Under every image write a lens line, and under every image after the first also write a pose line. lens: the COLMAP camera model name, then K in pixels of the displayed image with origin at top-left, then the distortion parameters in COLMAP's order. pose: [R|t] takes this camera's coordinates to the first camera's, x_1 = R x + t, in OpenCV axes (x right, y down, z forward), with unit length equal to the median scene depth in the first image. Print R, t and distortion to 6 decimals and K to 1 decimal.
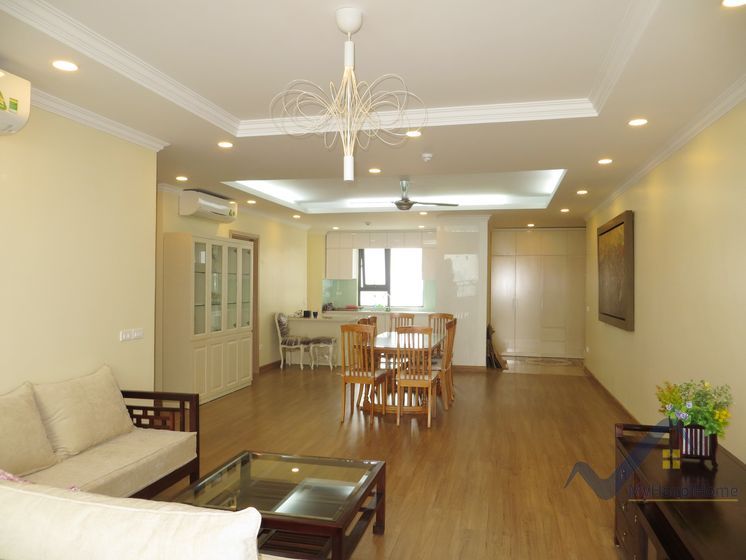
lens RADIAL K [[561.8, 0, 372.1], [0, 561.8, 280.9], [0, 0, 1]] dist [-0.032384, -0.001429]
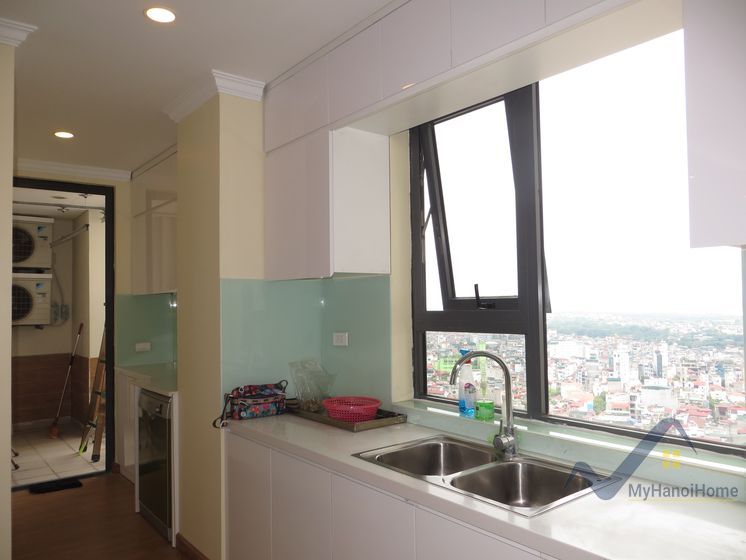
lens RADIAL K [[561.8, 0, 374.4], [0, 561.8, 281.8], [0, 0, 1]] dist [-0.032384, -0.001429]
pose [[0.775861, -0.040095, -0.629628, 0.102964], [0.027132, 0.999176, -0.030194, 0.006524], [0.630320, 0.006343, 0.776310, 0.846993]]
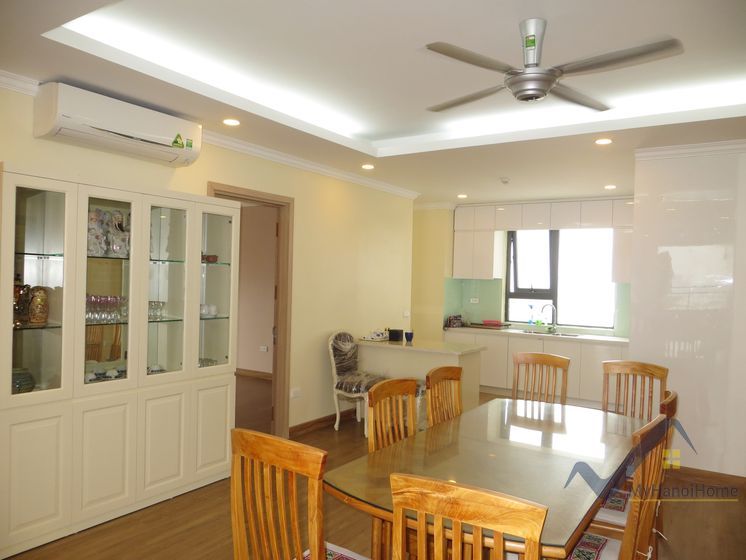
lens RADIAL K [[561.8, 0, 370.8], [0, 561.8, 282.8], [0, 0, 1]] dist [-0.032384, -0.001429]
pose [[0.937877, 0.025071, -0.346062, 0.053302], [-0.022955, 0.999684, 0.010211, -0.001790], [0.346209, -0.001633, 0.938156, 0.361191]]
